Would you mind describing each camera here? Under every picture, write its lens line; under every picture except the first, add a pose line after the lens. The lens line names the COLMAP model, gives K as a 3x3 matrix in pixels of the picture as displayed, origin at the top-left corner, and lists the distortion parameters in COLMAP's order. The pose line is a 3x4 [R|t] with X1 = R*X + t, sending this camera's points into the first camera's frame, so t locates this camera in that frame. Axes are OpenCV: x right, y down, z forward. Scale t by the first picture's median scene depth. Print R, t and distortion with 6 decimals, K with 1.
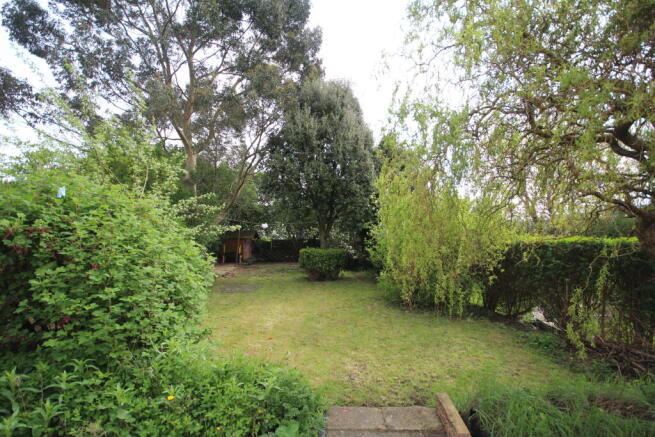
lens RADIAL K [[307.3, 0, 329.4], [0, 307.3, 225.4], [0, 0, 1]] dist [-0.000099, 0.000105]
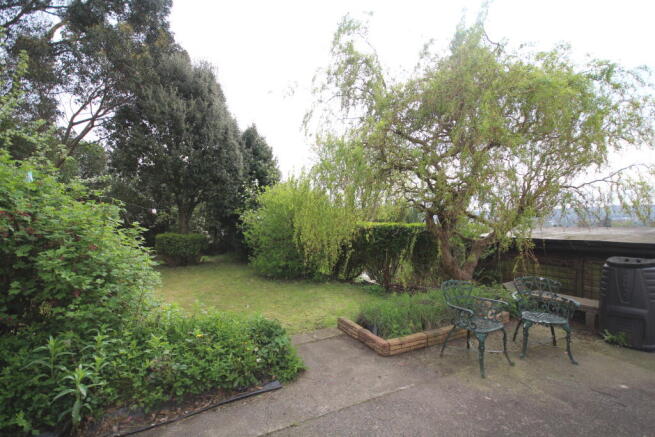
lens RADIAL K [[303.4, 0, 327.5], [0, 303.4, 218.5], [0, 0, 1]] dist [0.143385, 0.000071]
pose [[0.866604, 0.005646, 0.498964, -0.145402], [-0.019596, 0.999550, 0.022725, -0.006091], [-0.498611, -0.029471, 0.866325, -0.108320]]
